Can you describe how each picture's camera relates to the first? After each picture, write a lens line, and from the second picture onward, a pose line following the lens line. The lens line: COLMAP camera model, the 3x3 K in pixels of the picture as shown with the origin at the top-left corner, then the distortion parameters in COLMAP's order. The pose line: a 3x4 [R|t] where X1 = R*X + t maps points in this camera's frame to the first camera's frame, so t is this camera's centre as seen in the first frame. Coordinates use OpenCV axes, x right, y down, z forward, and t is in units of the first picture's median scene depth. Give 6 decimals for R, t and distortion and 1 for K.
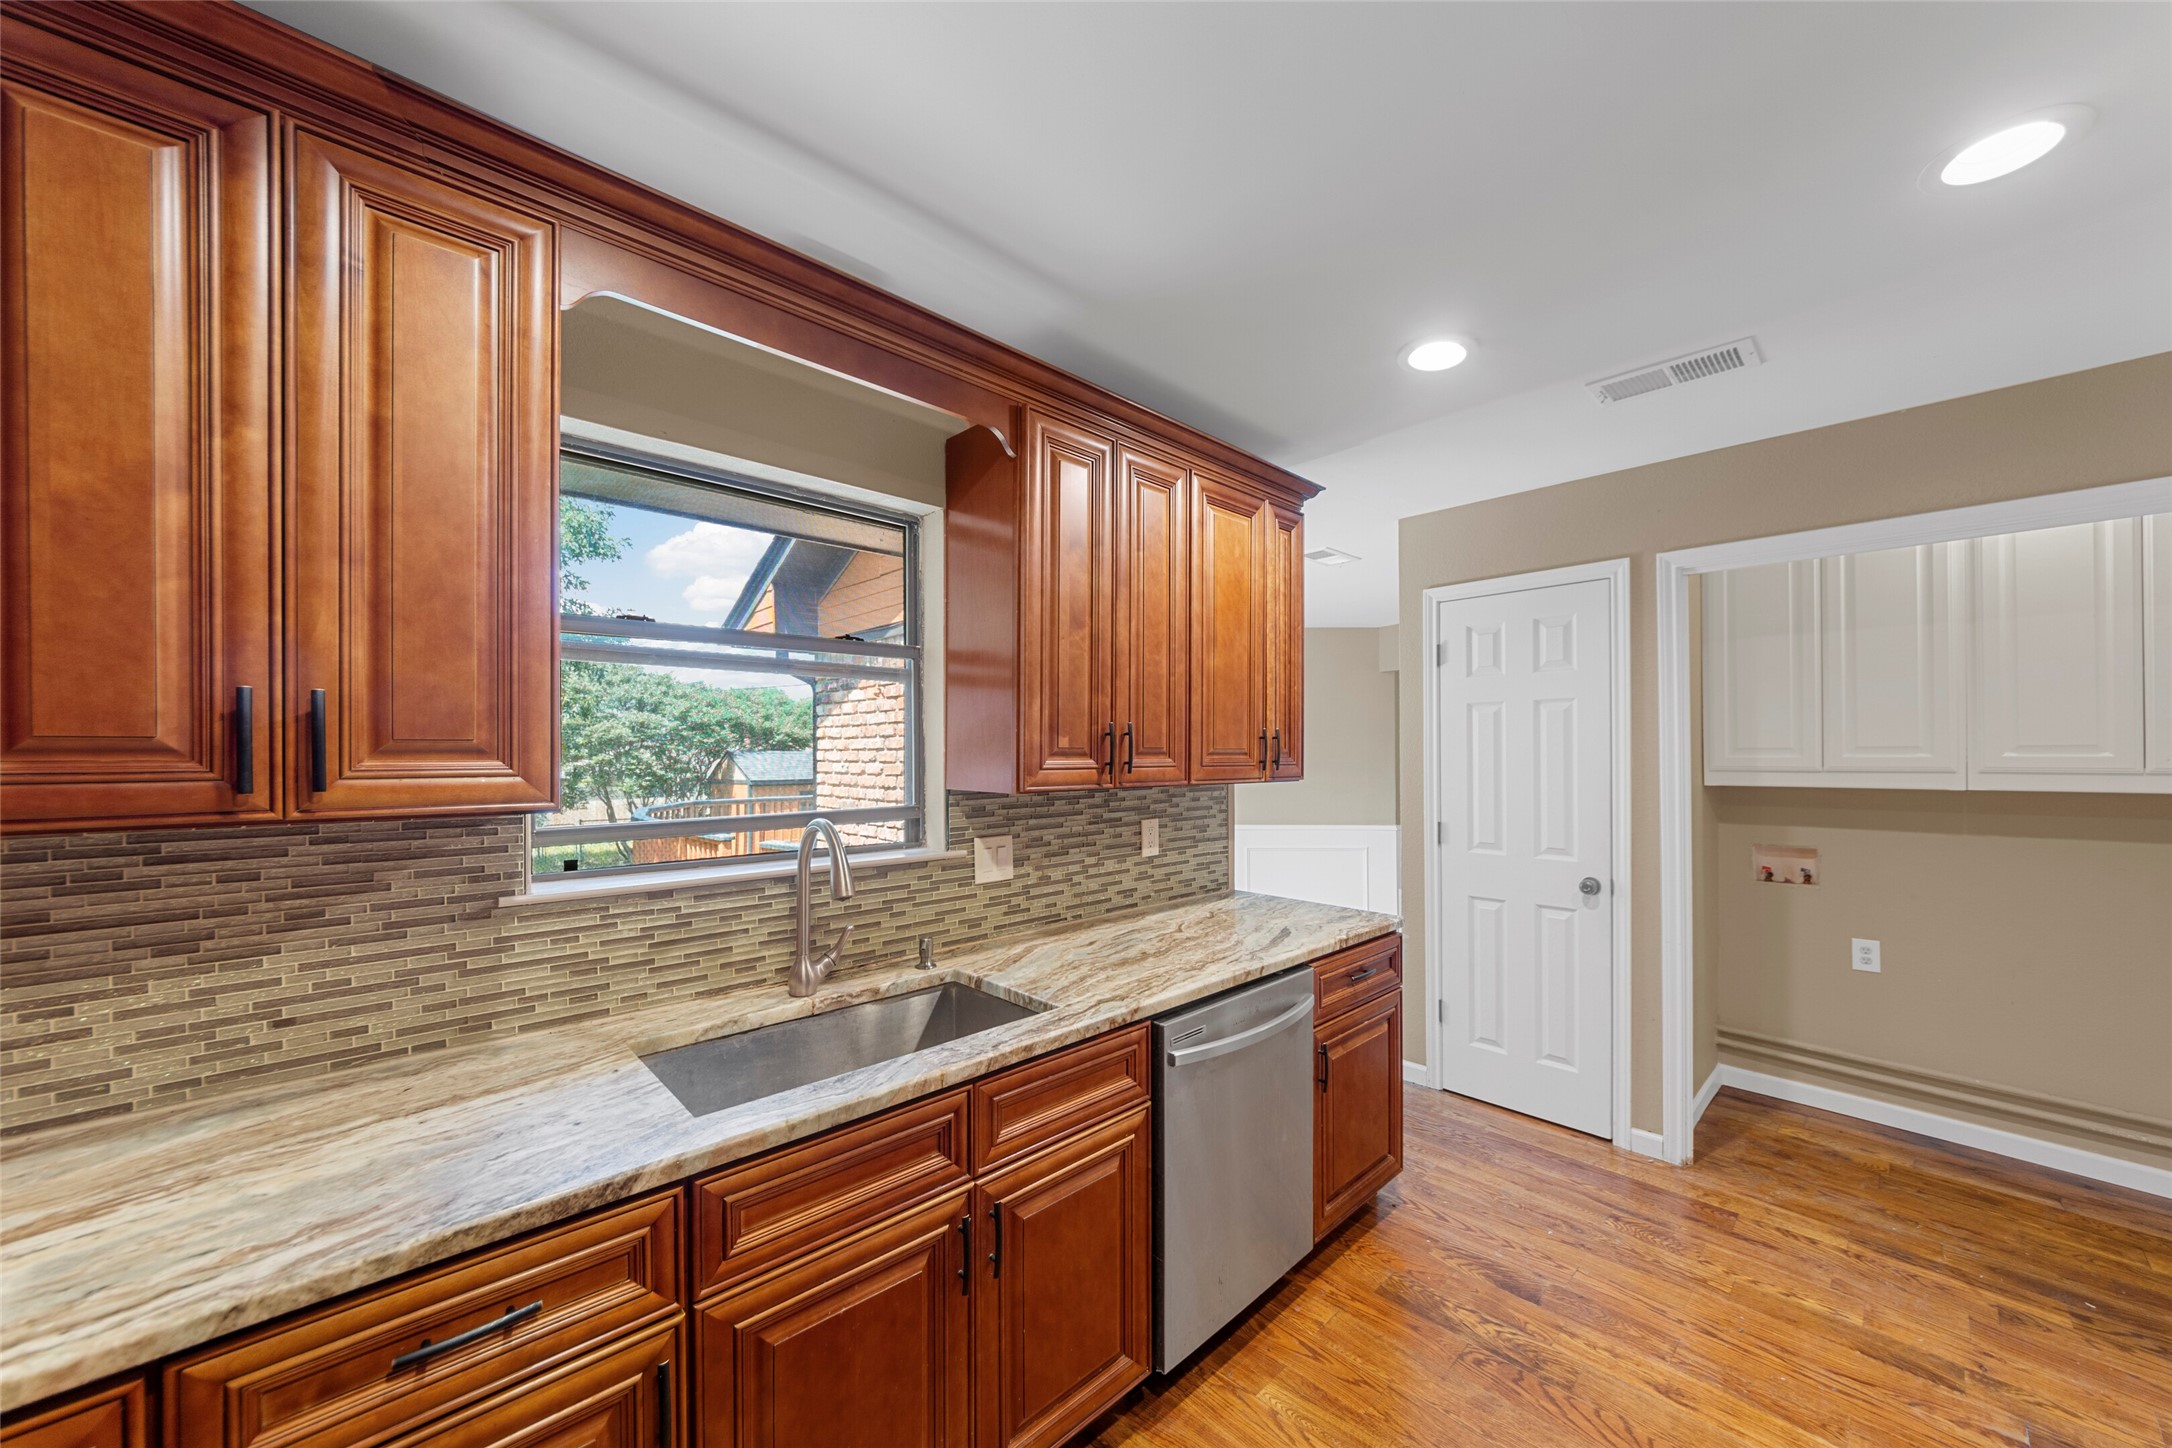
lens RADIAL K [[779.0, 0, 1060.9], [0, 779.0, 758.8], [0, 0, 1]] dist [0.003447, -0.001011]
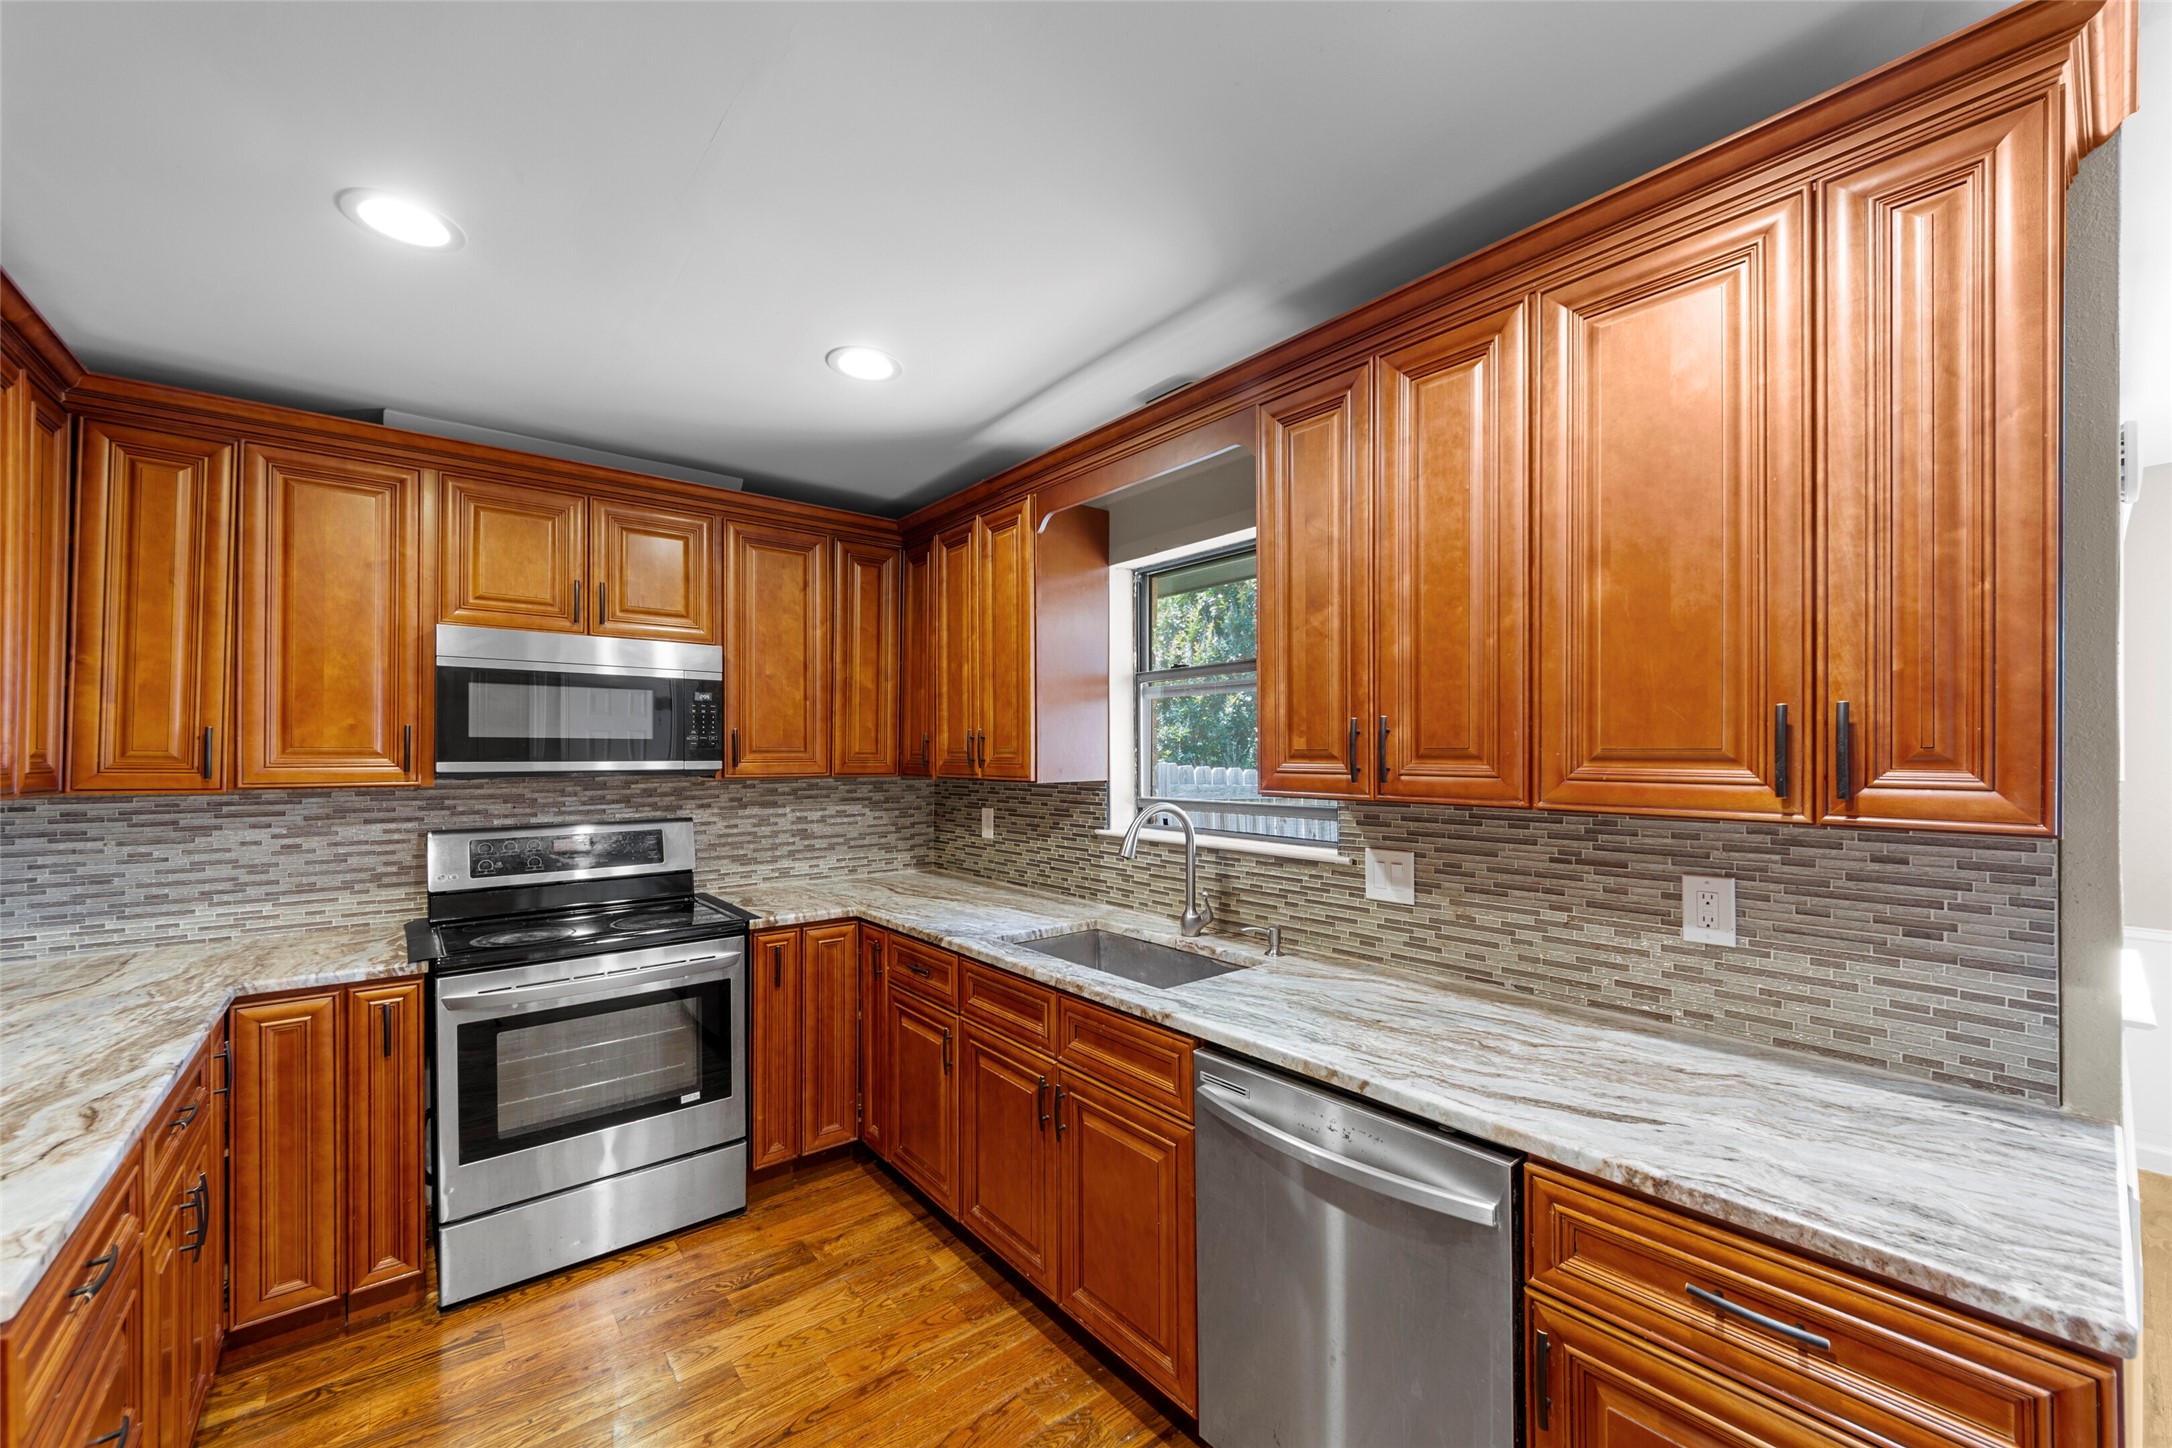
lens RADIAL K [[840.1, 0, 1075.9], [0, 840.1, 749.5], [0, 0, 1]] dist [0.000714, -0.001471]
pose [[-0.058848, 0.003077, -0.998262, 0.887735], [-0.003715, 0.999988, 0.003301, -0.014771], [0.998260, 0.003903, -0.058836, 0.716751]]
